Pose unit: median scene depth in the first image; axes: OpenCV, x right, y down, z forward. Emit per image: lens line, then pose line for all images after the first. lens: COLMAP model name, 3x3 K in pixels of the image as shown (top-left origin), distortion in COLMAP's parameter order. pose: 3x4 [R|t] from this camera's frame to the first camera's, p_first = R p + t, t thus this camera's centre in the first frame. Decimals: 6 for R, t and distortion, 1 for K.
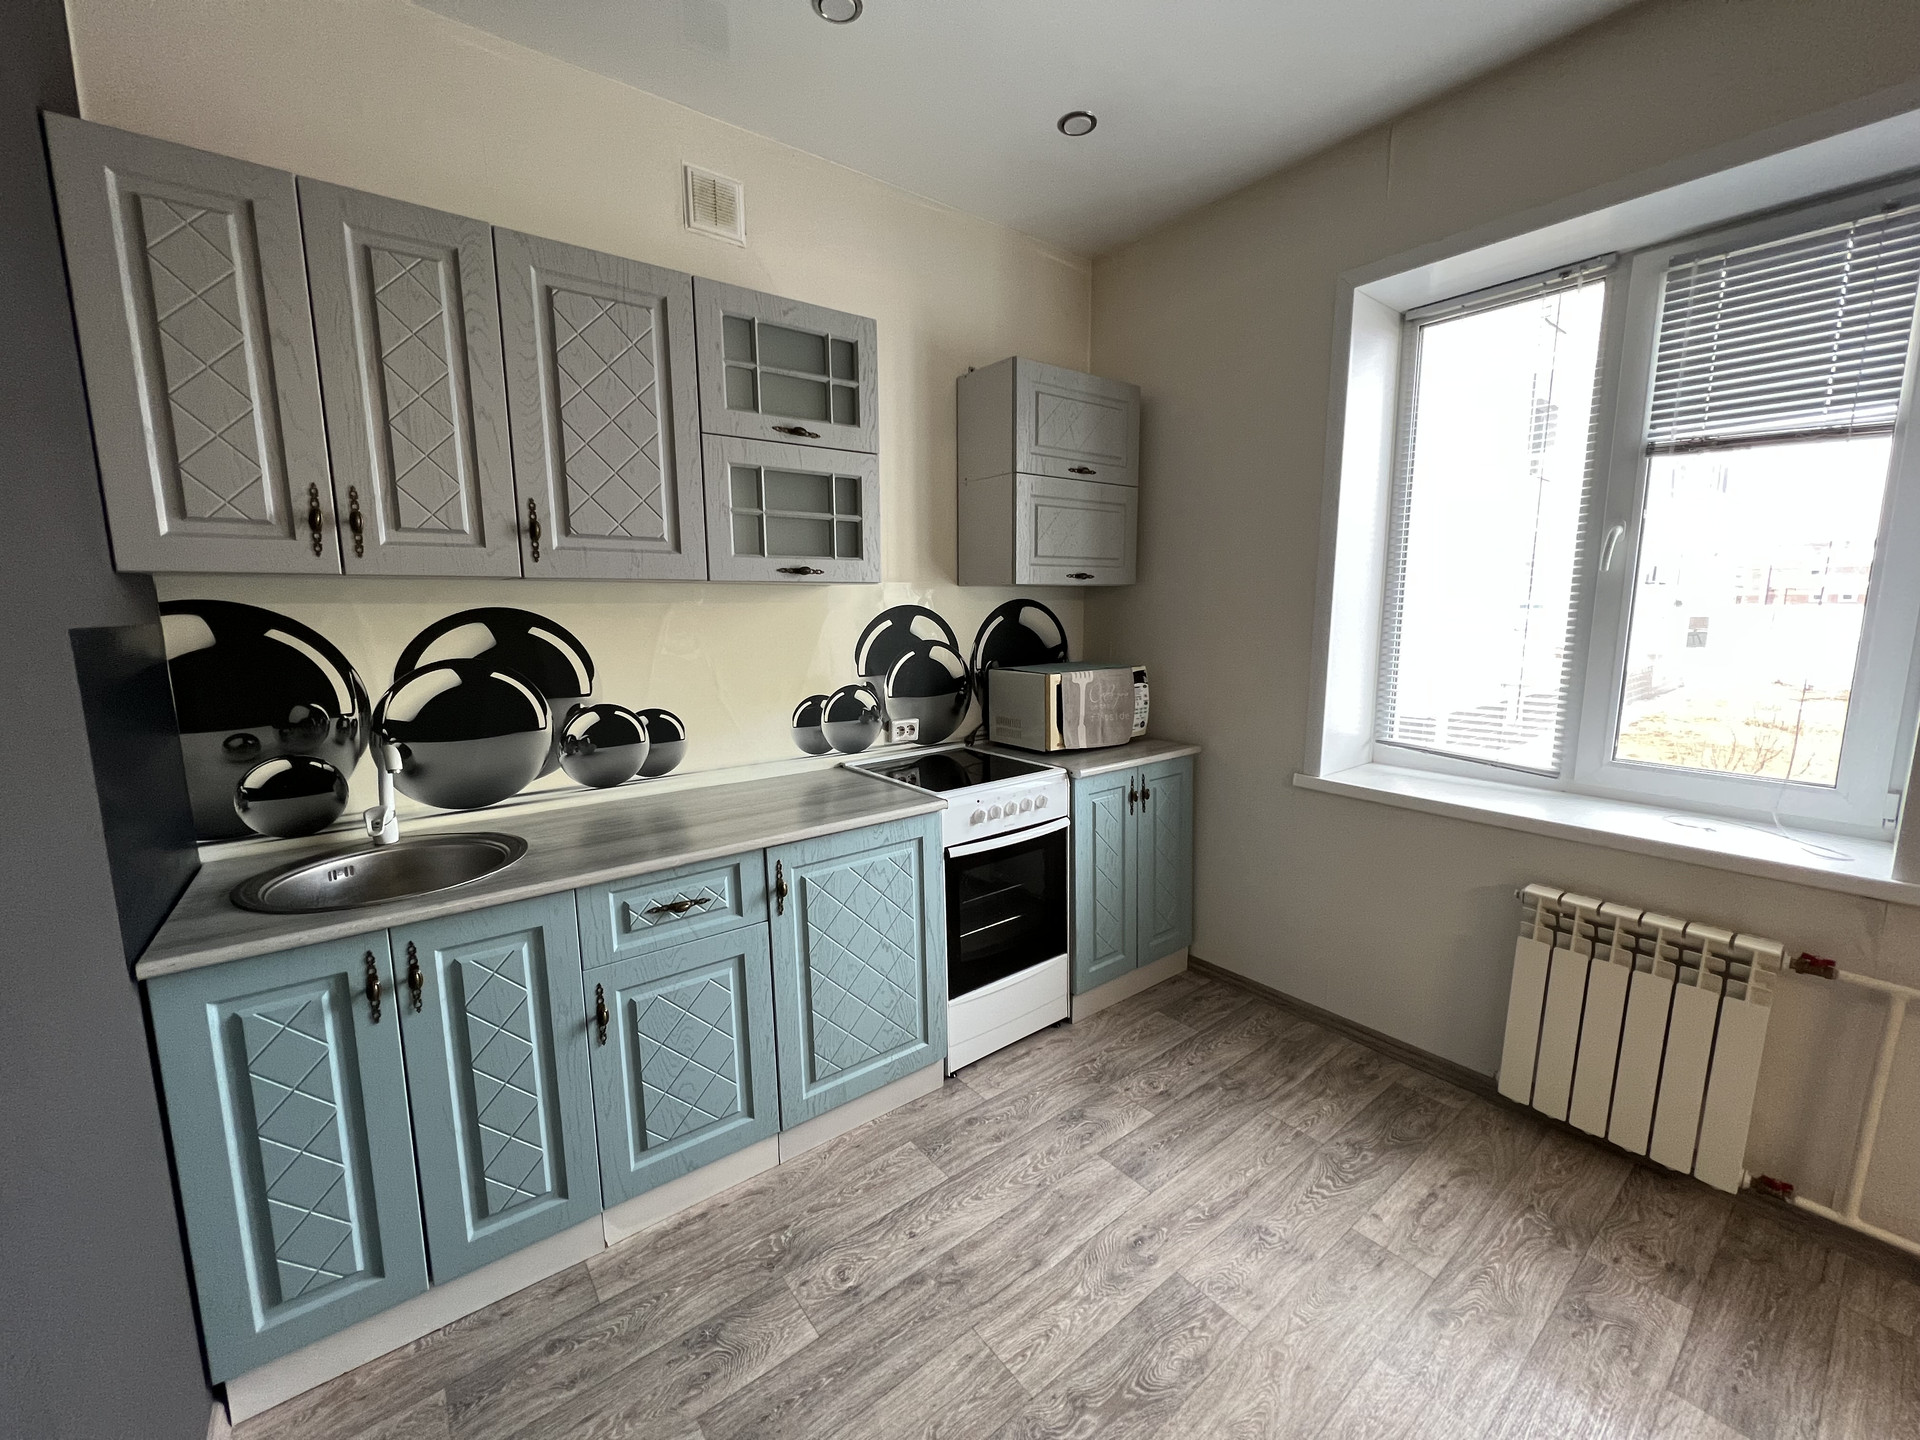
lens RADIAL K [[765.9, 0, 954.5], [0, 765.9, 719.1], [0, 0, 1]] dist [-0.000478, 0.000304]
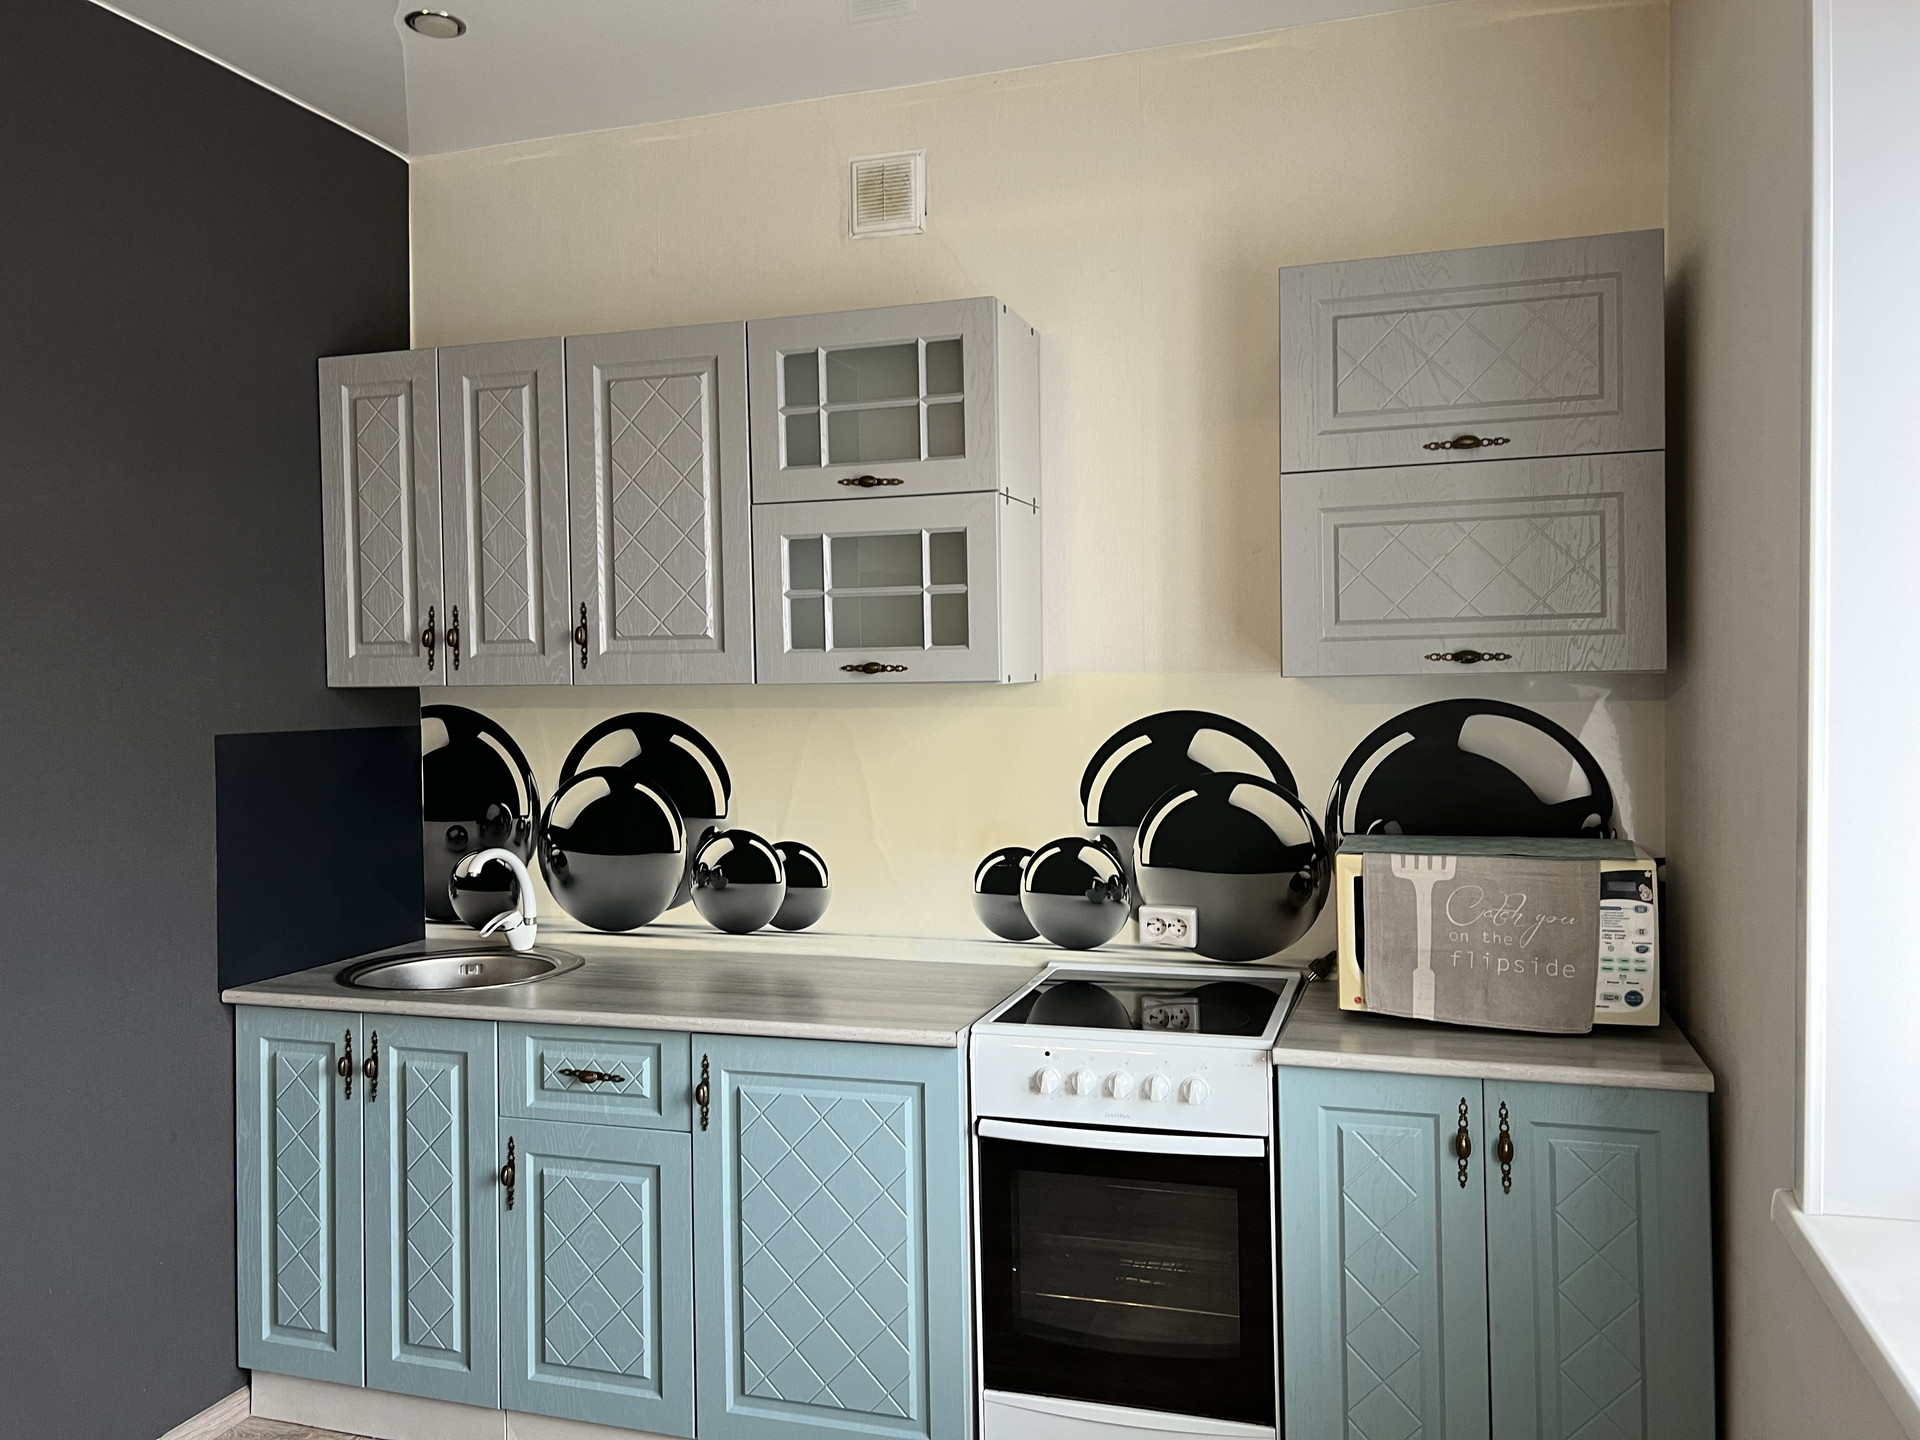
lens RADIAL K [[1429.7, 0, 968.6], [0, 1429.7, 704.0], [0, 0, 1]] dist [0.045939, -0.043216]
pose [[0.577314, 0.016336, -0.816359, 0.933538], [-0.112283, 0.991890, -0.059556, -0.090121], [0.808765, 0.126045, 0.574466, 0.308098]]
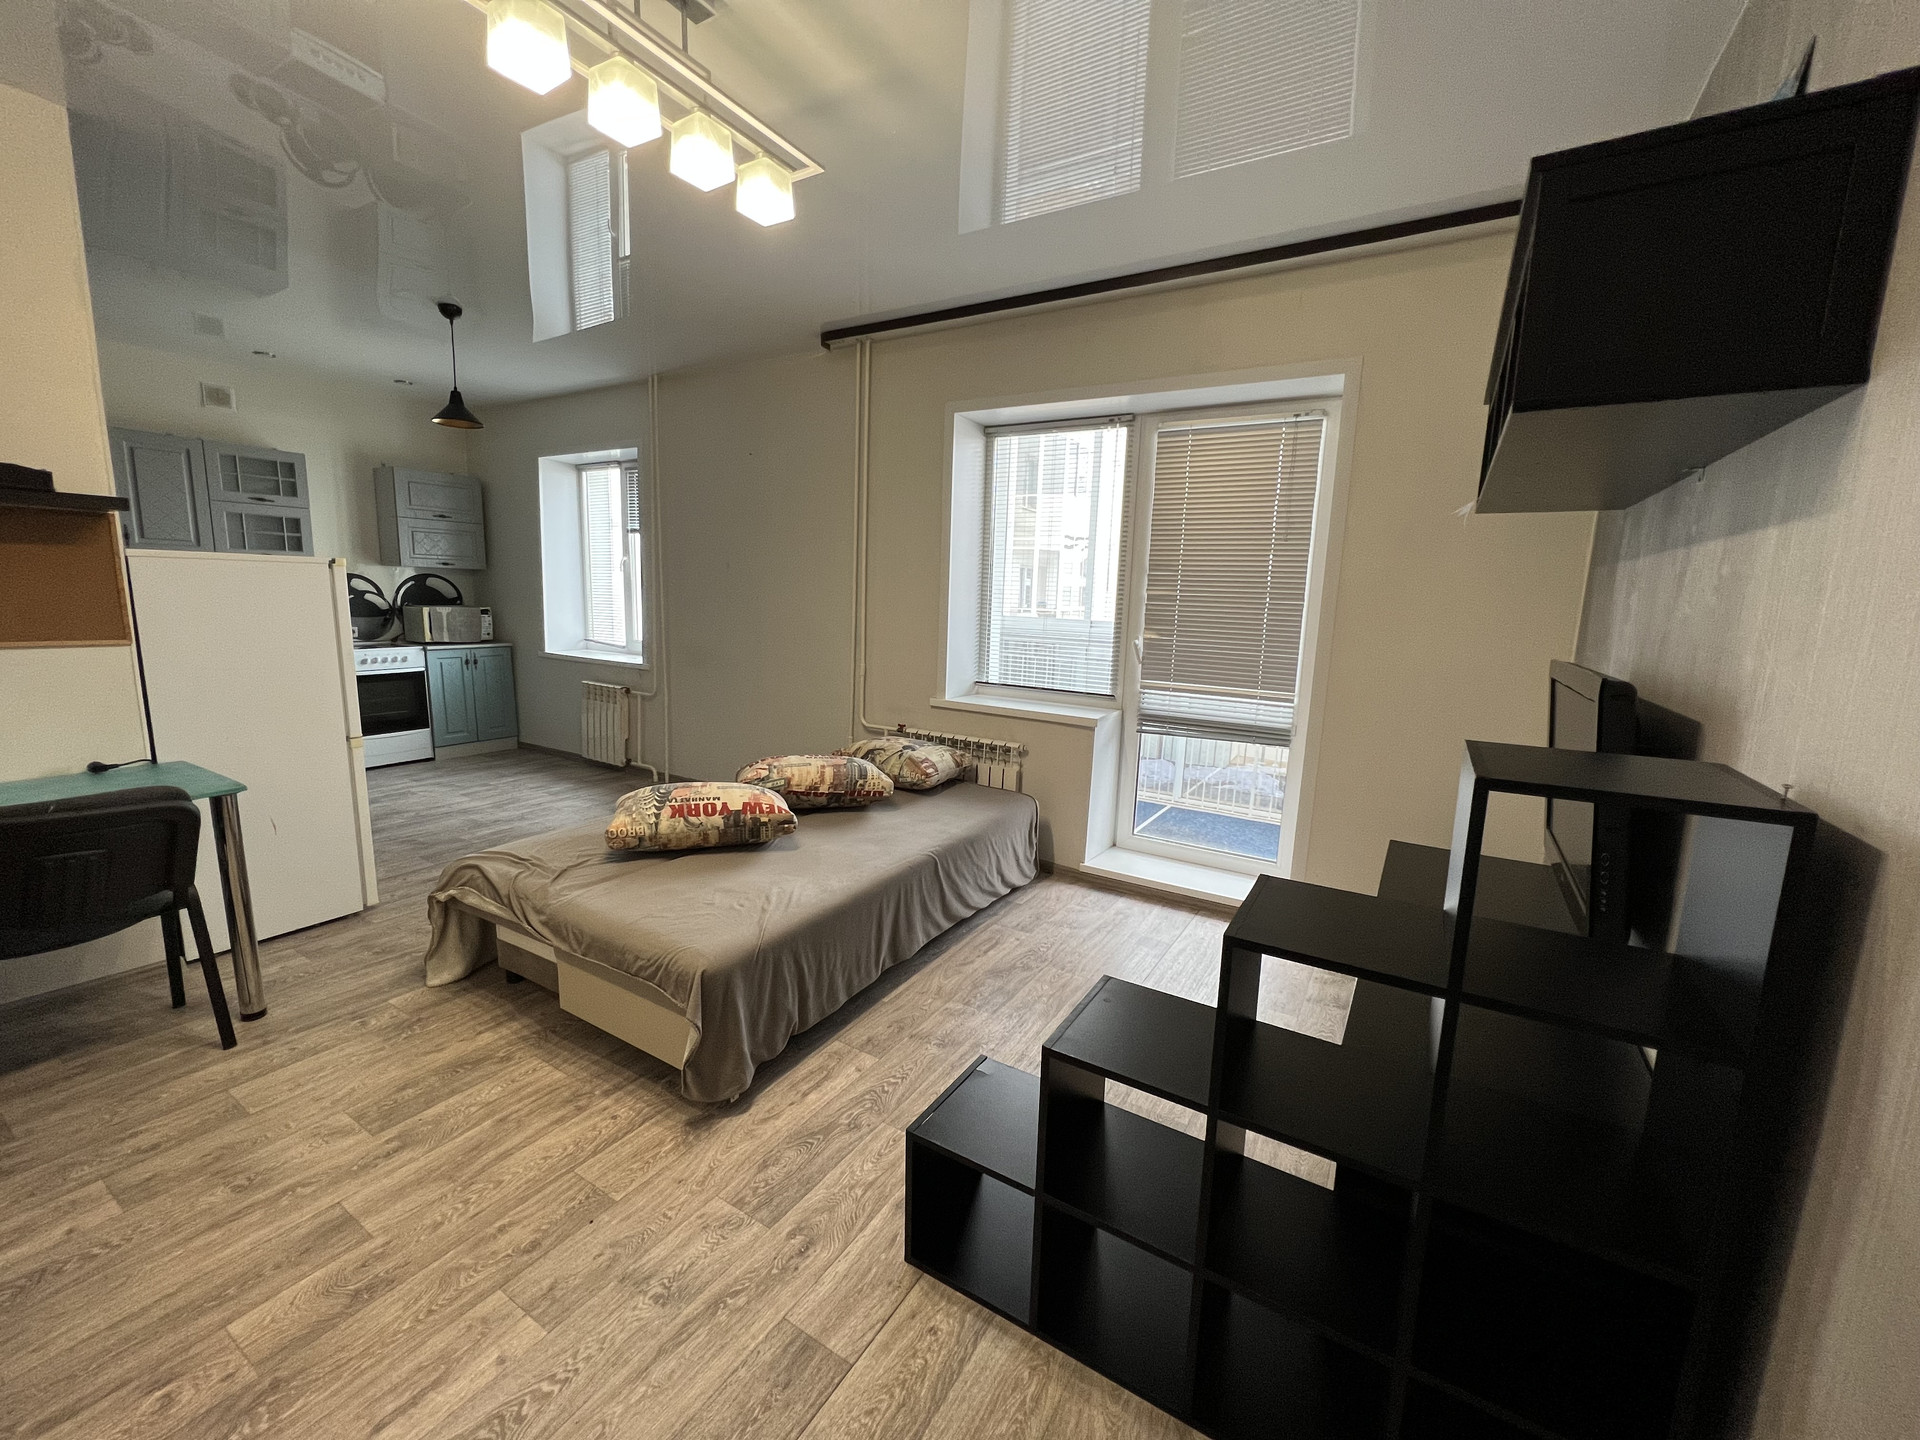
lens RADIAL K [[765.9, 0, 960.0], [0, 765.9, 716.3], [0, 0, 1]] dist [-0.000478, 0.000304]
pose [[0.931137, -0.015595, 0.364336, 0.952980], [0.010787, 0.999826, 0.015228, 0.303486], [-0.364510, -0.010250, 0.931143, -2.069158]]
